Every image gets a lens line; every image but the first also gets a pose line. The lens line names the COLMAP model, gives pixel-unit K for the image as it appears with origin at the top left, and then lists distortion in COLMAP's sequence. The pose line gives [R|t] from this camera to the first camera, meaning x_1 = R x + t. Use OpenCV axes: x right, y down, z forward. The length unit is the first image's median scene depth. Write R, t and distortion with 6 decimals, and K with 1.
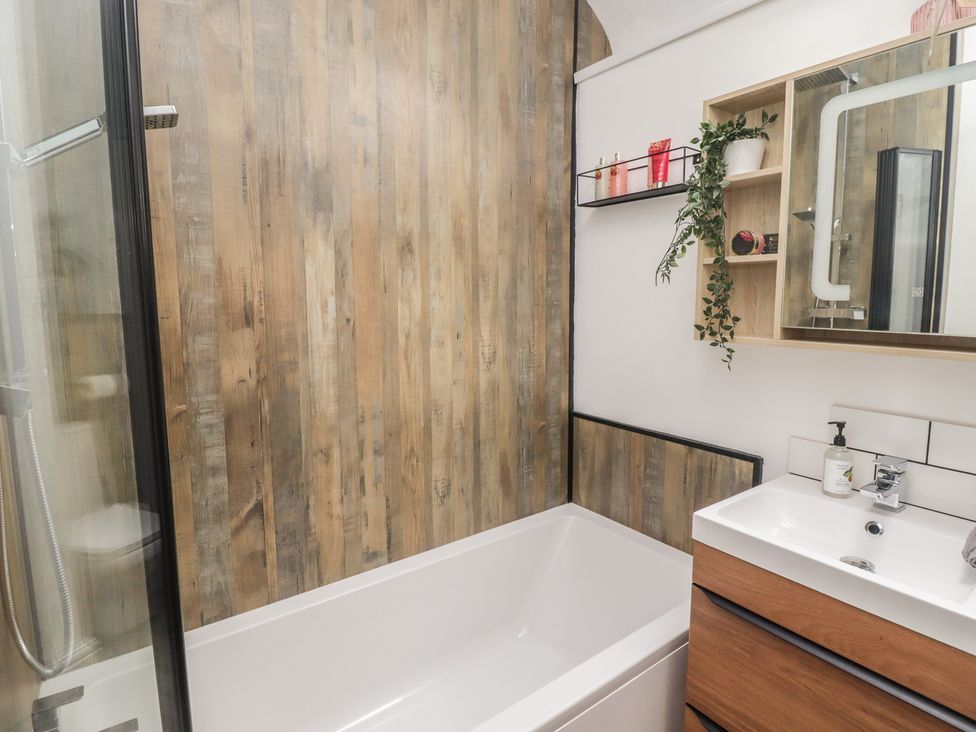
lens RADIAL K [[507.2, 0, 479.8], [0, 507.2, 351.9], [0, 0, 1]] dist [0.000705, -0.012710]
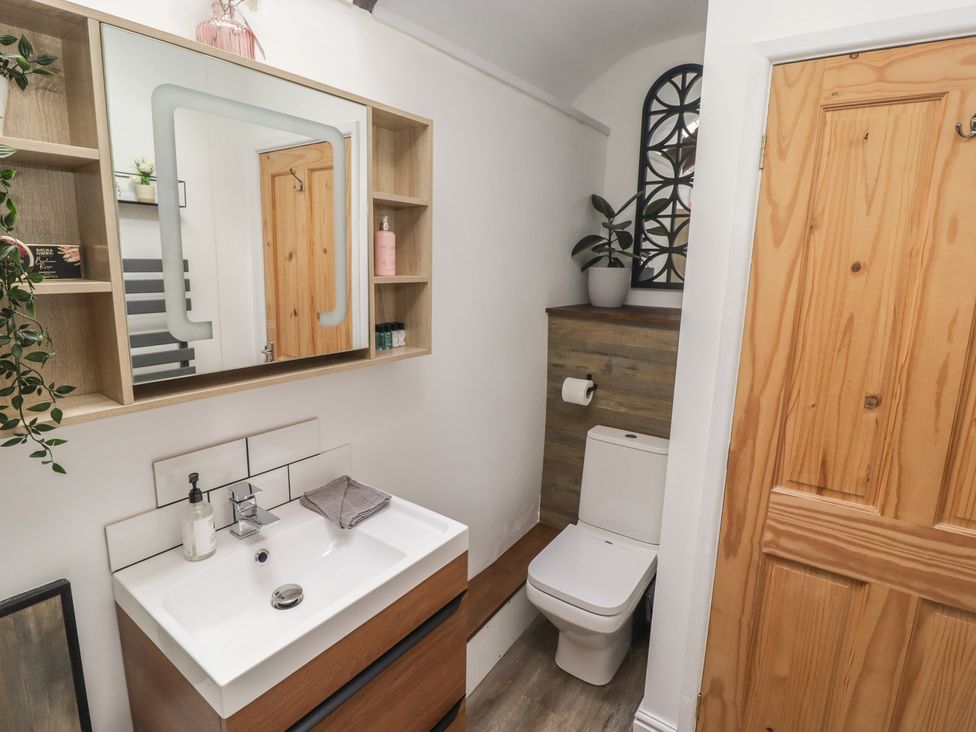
lens RADIAL K [[507.2, 0, 479.8], [0, 507.2, 351.9], [0, 0, 1]] dist [0.000705, -0.012710]
pose [[-0.326675, -0.168817, 0.929938, -0.197744], [0.086706, 0.974417, 0.207351, -0.185567], [-0.941151, 0.148367, -0.303680, 0.698722]]
